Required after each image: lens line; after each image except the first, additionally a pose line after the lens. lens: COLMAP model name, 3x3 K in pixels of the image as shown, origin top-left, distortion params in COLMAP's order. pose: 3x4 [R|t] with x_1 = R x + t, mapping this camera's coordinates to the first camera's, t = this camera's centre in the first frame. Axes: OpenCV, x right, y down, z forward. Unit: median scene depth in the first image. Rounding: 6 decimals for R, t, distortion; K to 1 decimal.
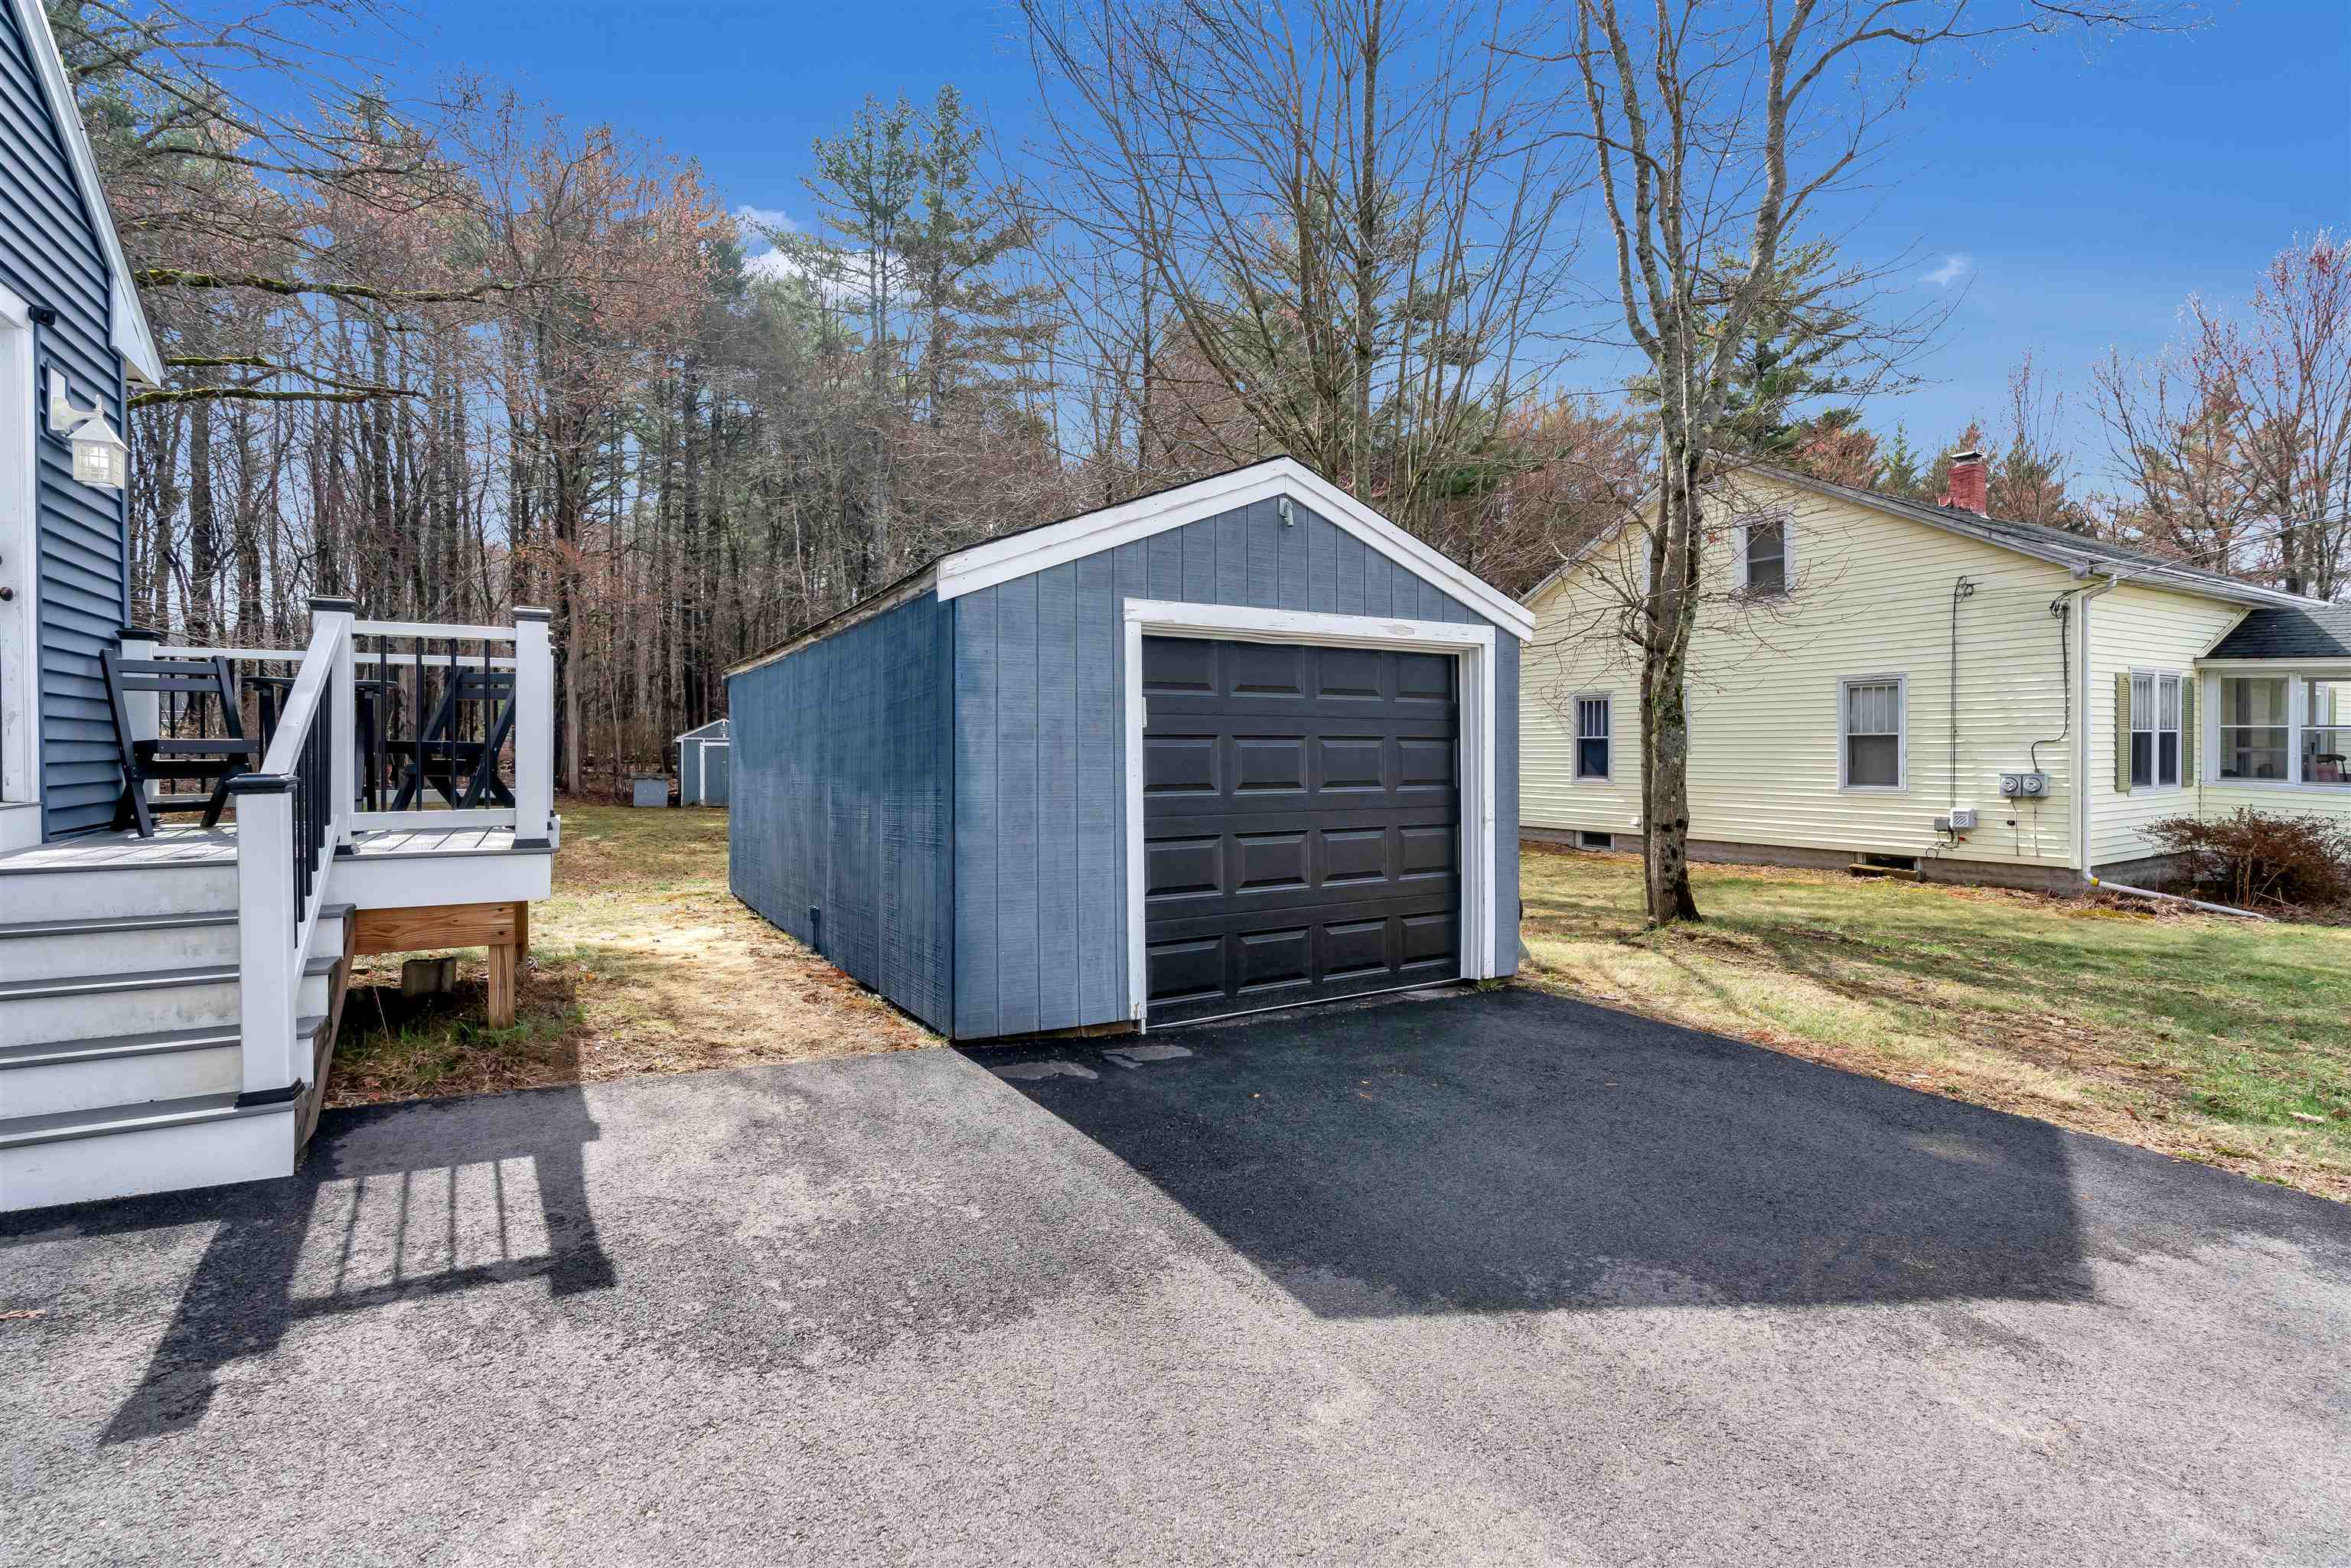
lens RADIAL K [[1051.3, 0, 1178.0], [0, 1051.3, 757.3], [0, 0, 1]] dist [-0.008958, 0.000679]
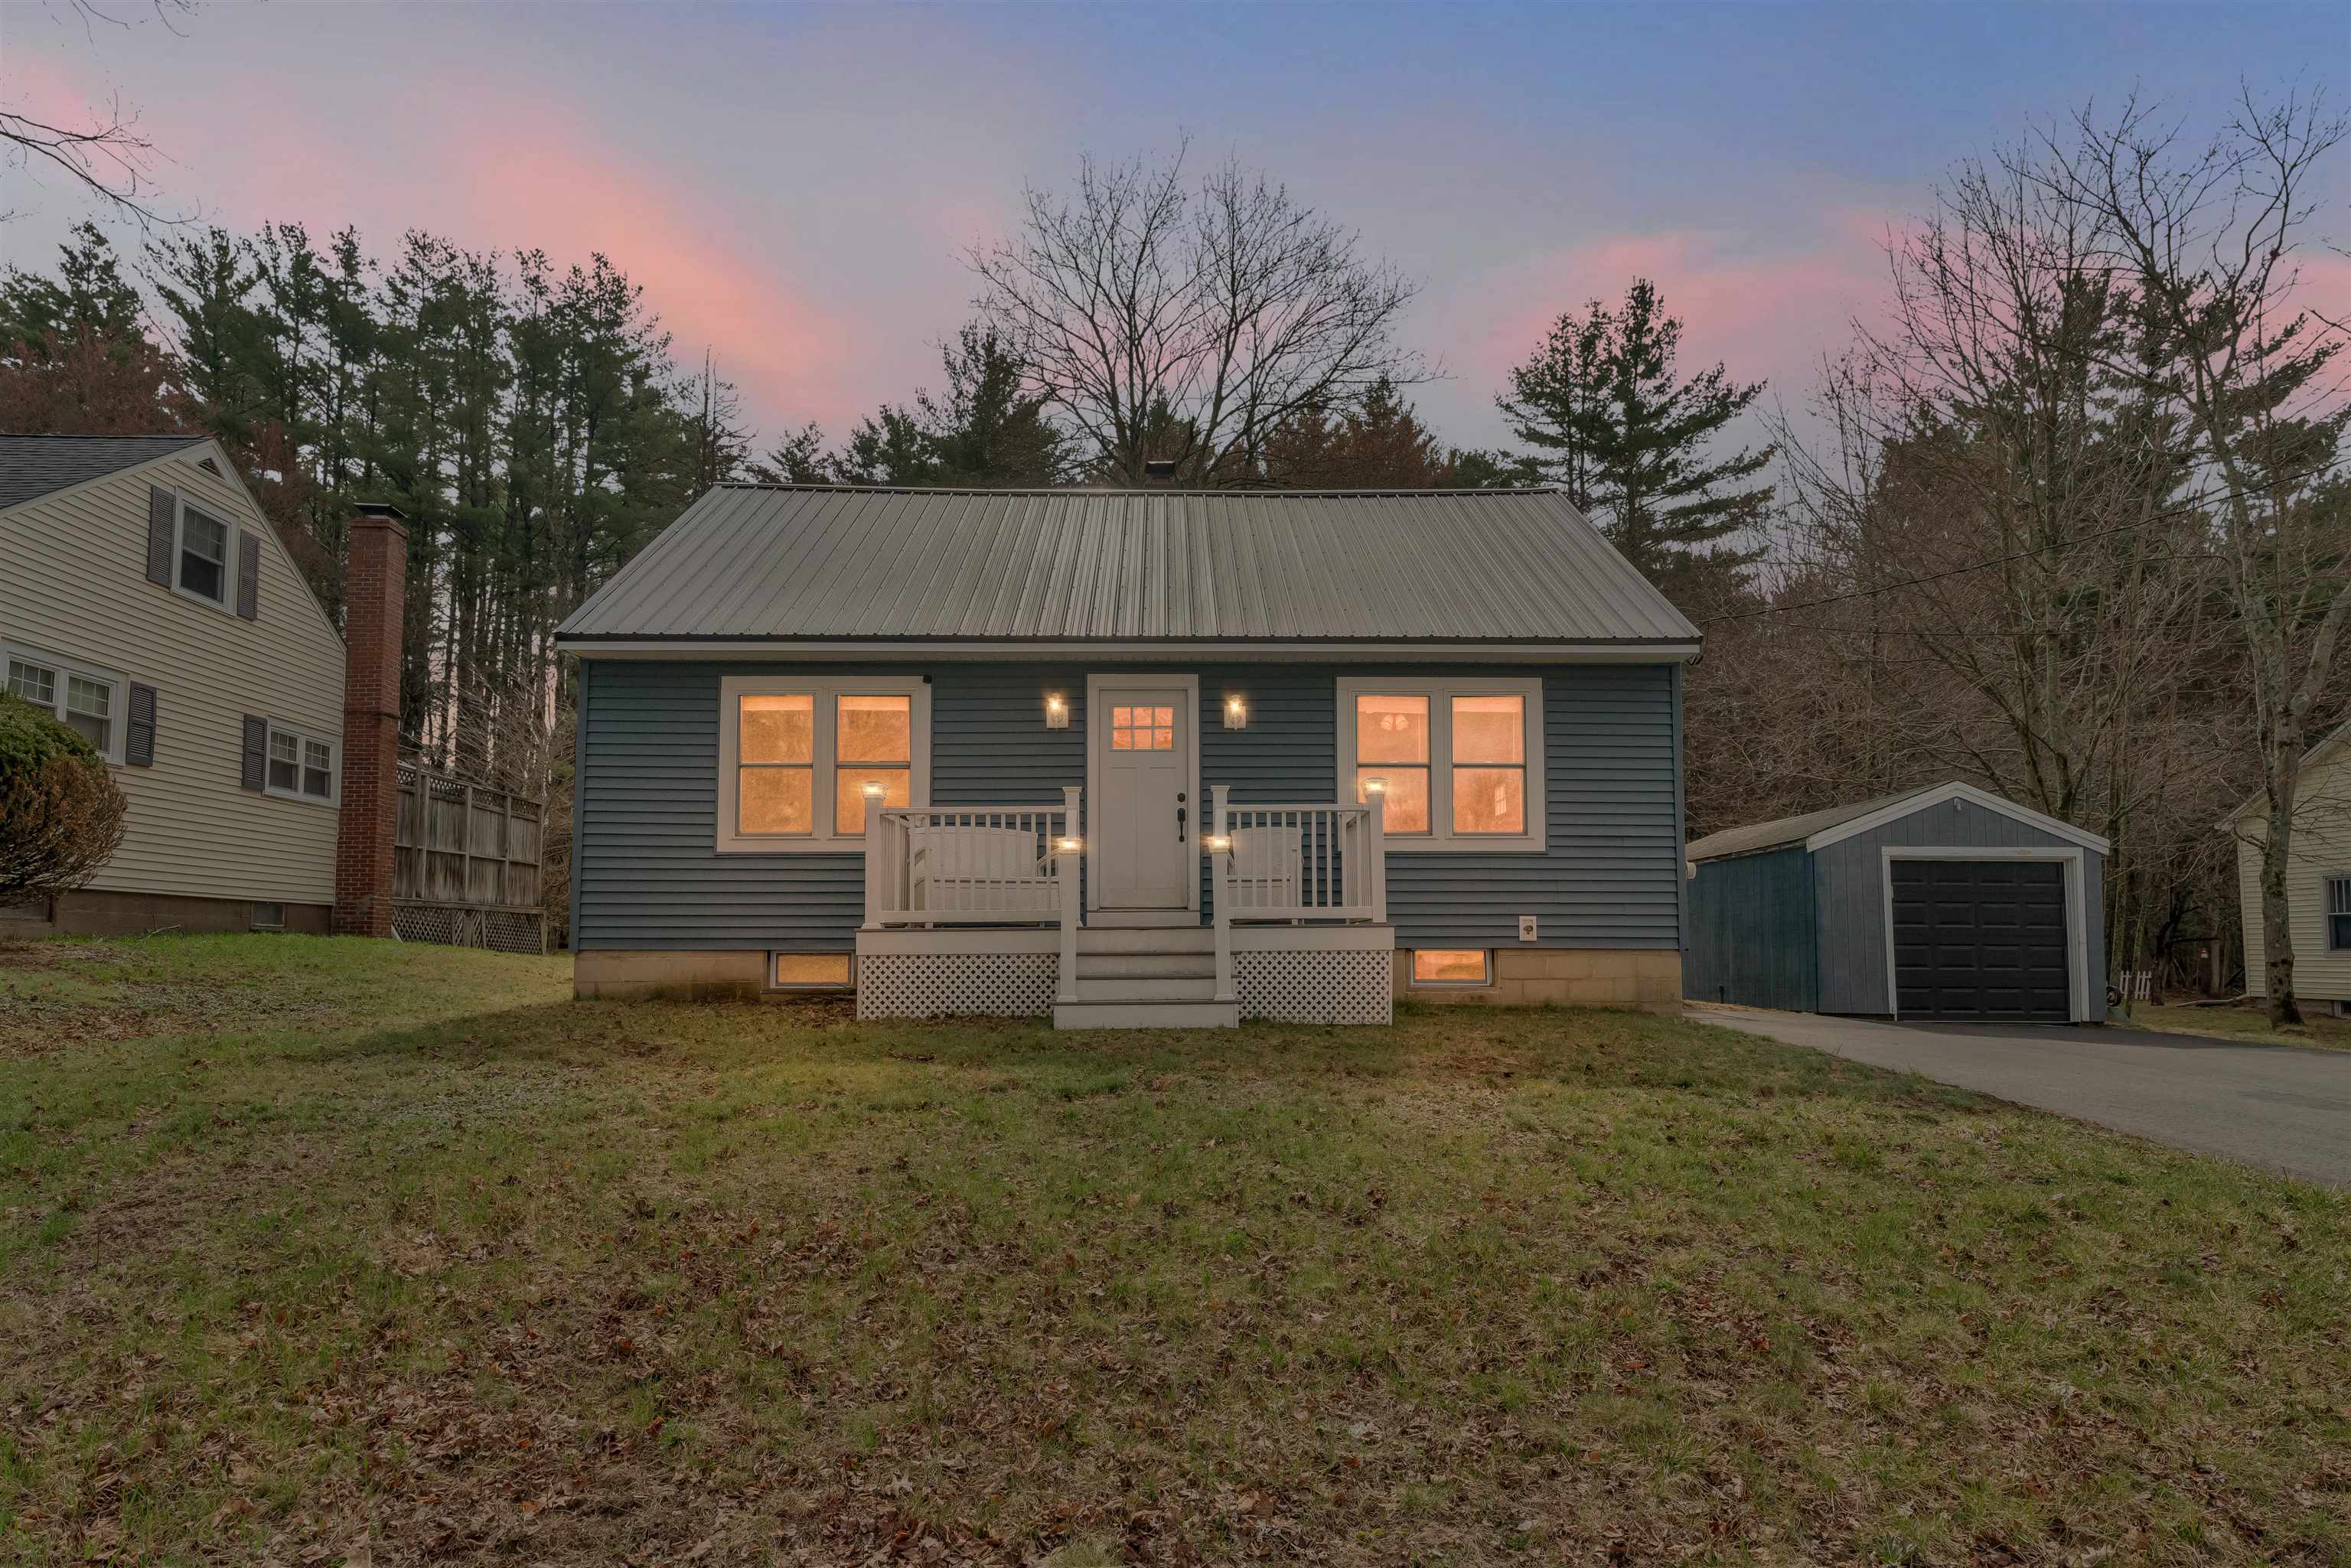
lens RADIAL K [[1371.1, 0, 1174.7], [0, 1371.1, 839.5], [0, 0, 1]] dist [-0.002649, -0.000815]
pose [[0.876139, -0.033135, -0.480918, 0.018390], [-0.011579, 0.995900, -0.089712, 0.060193], [0.481919, 0.084168, 0.872164, -1.114543]]
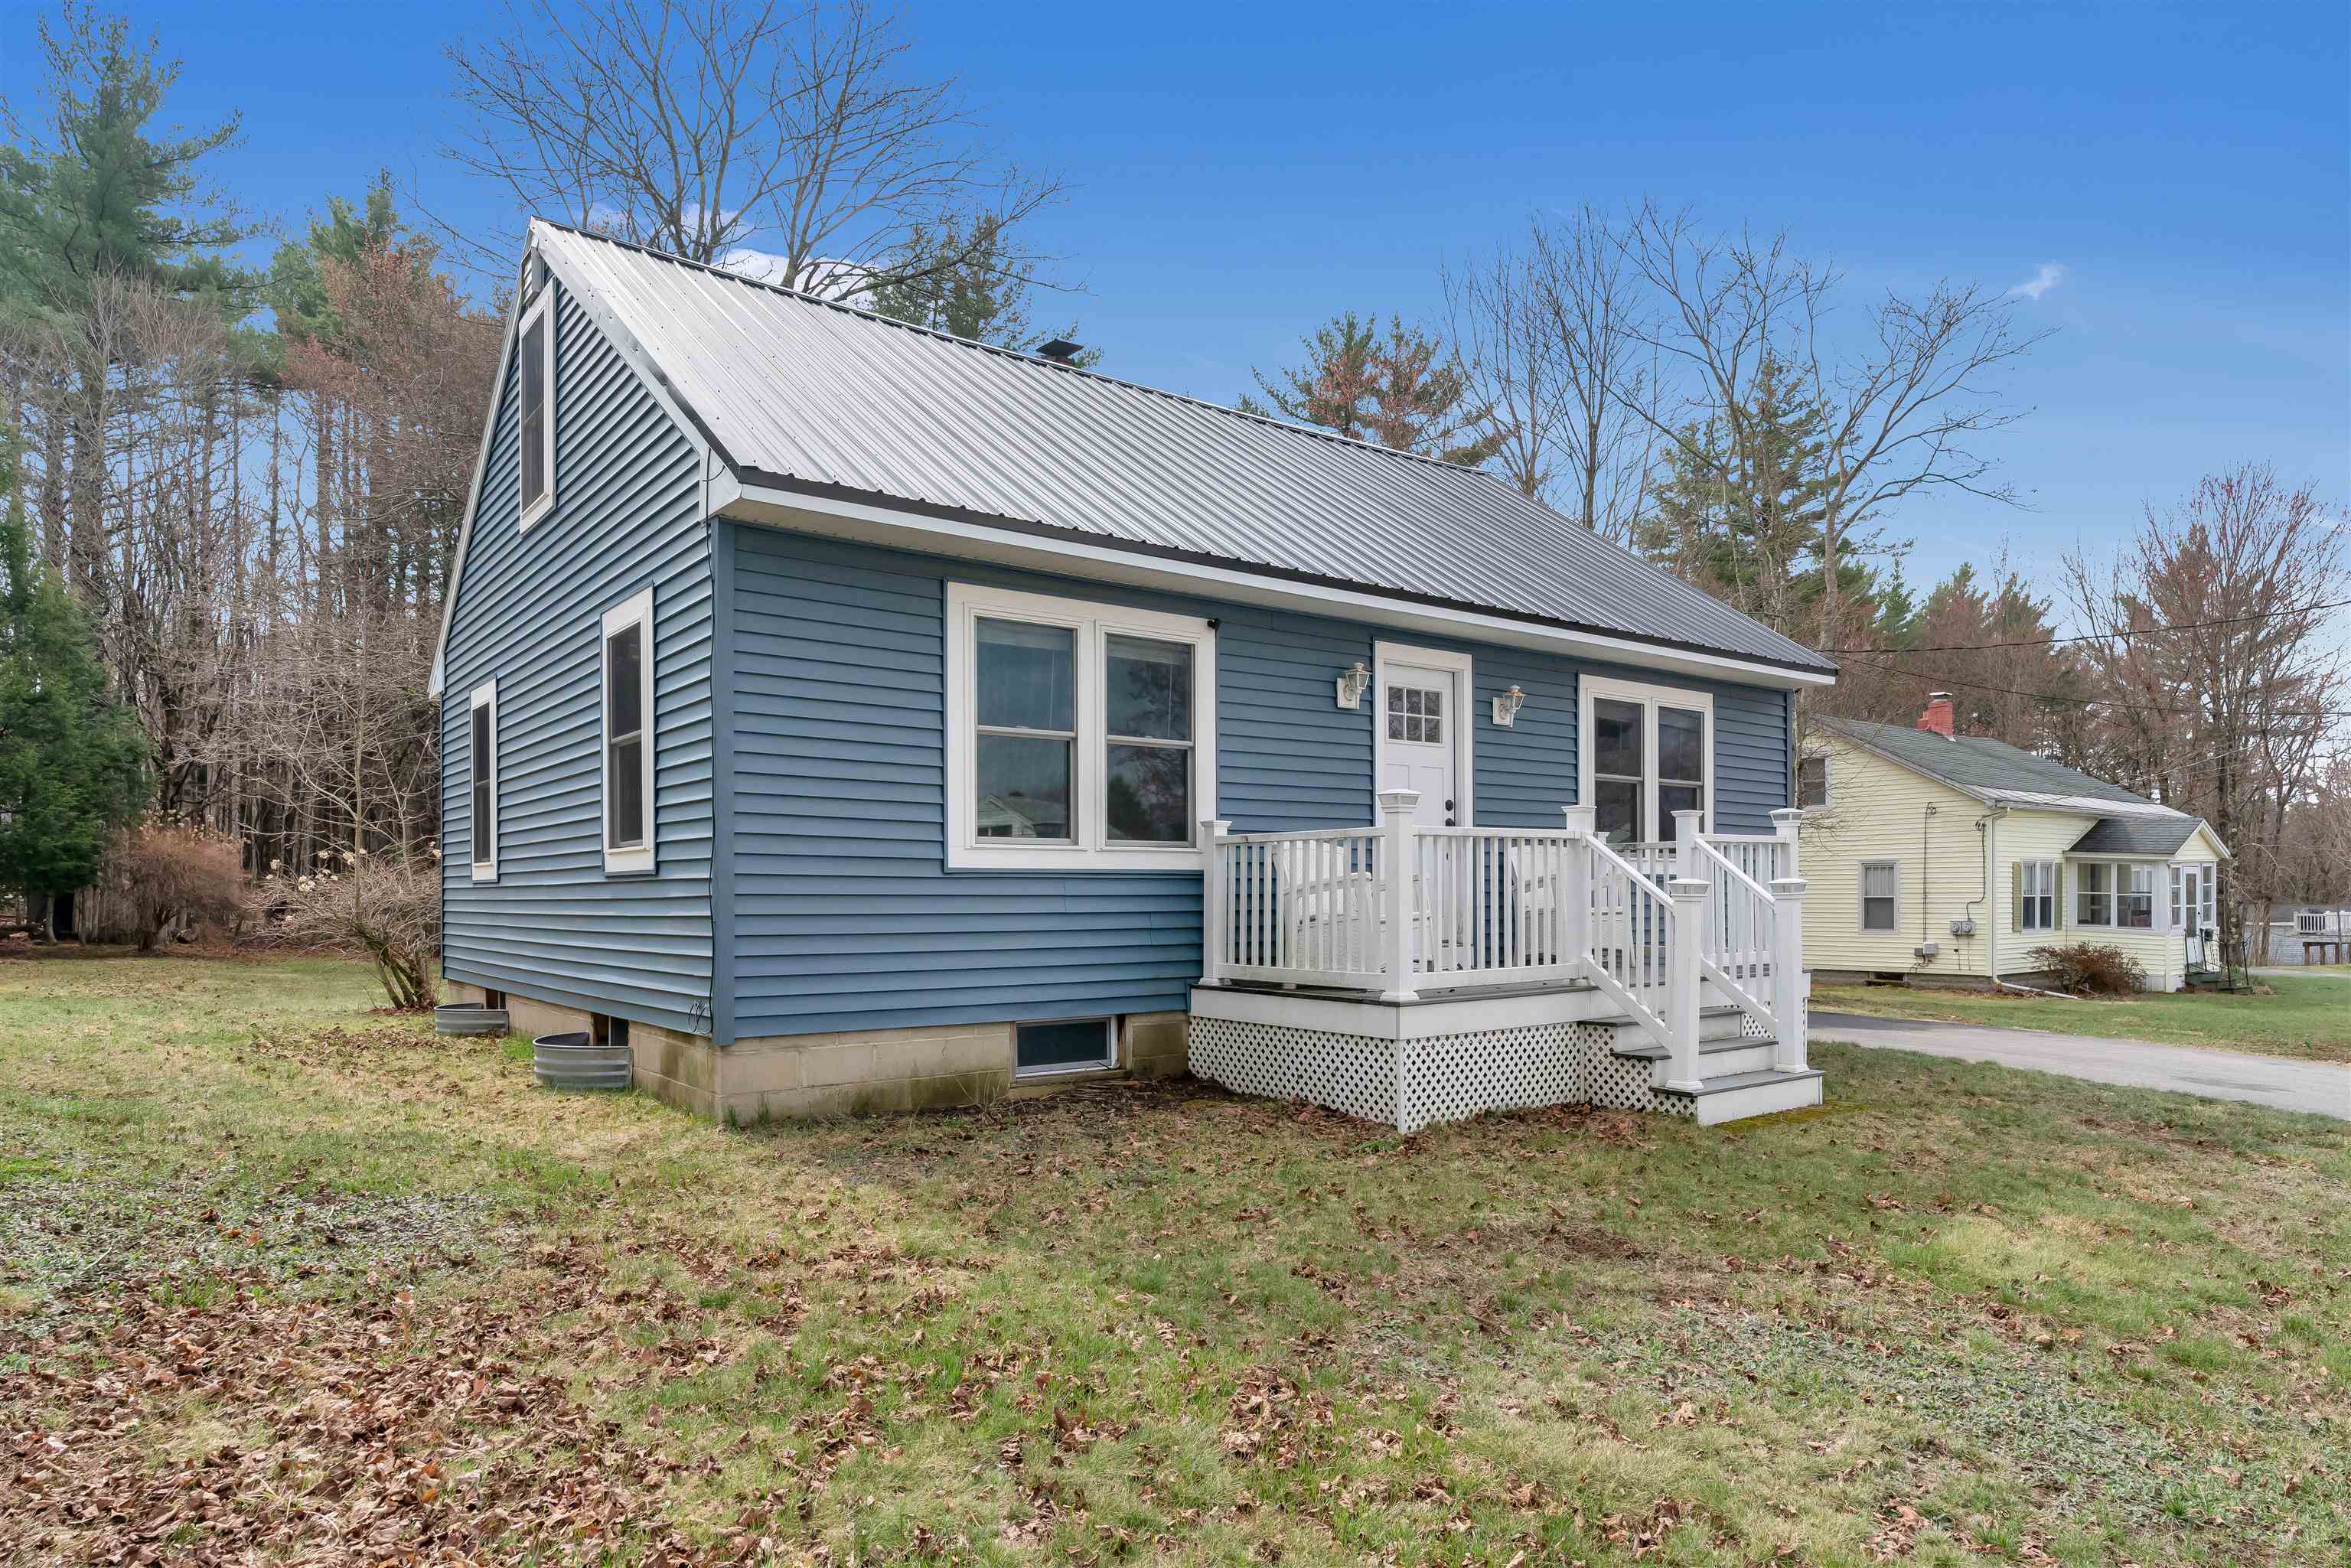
lens RADIAL K [[1407.1, 0, 1185.3], [0, 1407.1, 917.6], [0, 0, 1]] dist [-0.003453, -0.001056]
pose [[0.990735, -0.000353, 0.135812, -0.724748], [0.000127, 0.999999, 0.001668, 0.005393], [-0.135812, -0.001636, 0.990733, -1.050832]]
